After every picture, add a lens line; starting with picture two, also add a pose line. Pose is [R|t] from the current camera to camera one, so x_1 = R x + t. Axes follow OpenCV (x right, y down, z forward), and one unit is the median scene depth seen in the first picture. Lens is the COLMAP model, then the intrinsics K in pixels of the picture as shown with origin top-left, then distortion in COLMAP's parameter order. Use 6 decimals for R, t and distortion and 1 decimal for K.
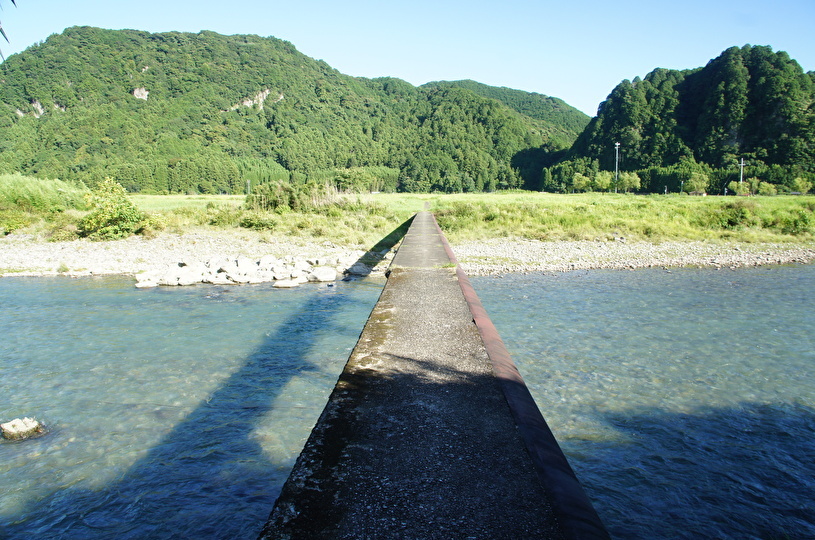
lens RADIAL K [[584.4, 0, 405.5], [0, 584.4, 268.9], [0, 0, 1]] dist [-0.098421, 0.047923]
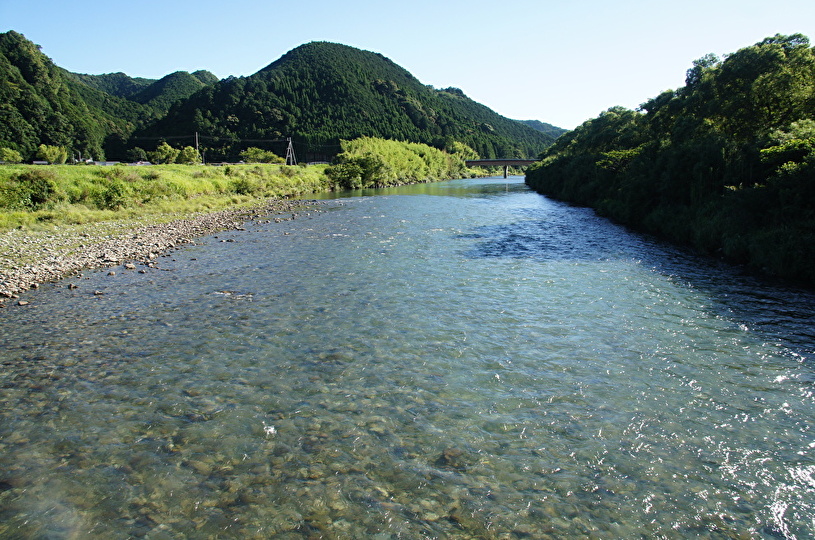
lens RADIAL K [[584.4, 0, 405.5], [0, 584.4, 267.9], [0, 0, 1]] dist [-0.098421, 0.047923]
pose [[0.305478, -0.159328, 0.938775, 0.003412], [0.112592, 0.985029, 0.130541, -0.008560], [-0.945519, 0.065821, 0.318843, 0.076400]]
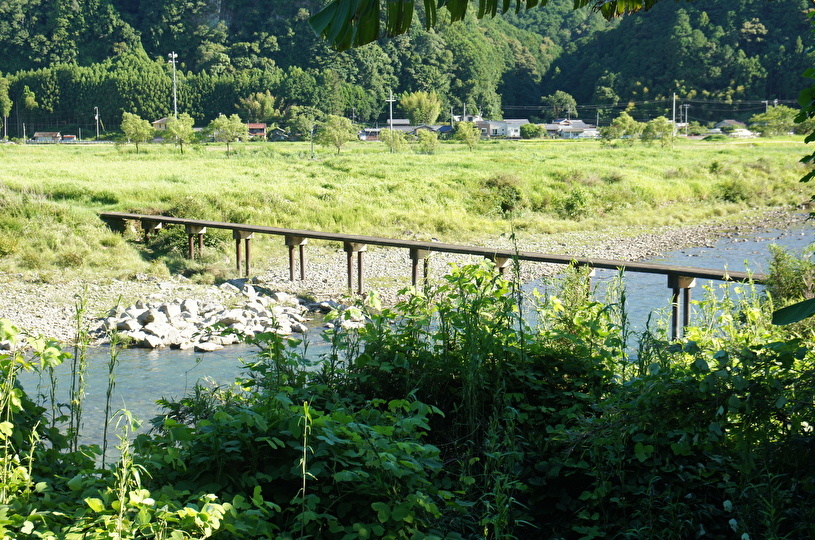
lens RADIAL K [[1455.5, 0, 407.2], [0, 1455.5, 267.9], [0, 0, 1]] dist [0.193609, 0.000000]
pose [[0.738600, -0.069105, 0.670593, -0.186982], [0.079962, 0.996690, 0.014639, -0.009907], [-0.669385, 0.042809, 0.741681, -0.070677]]
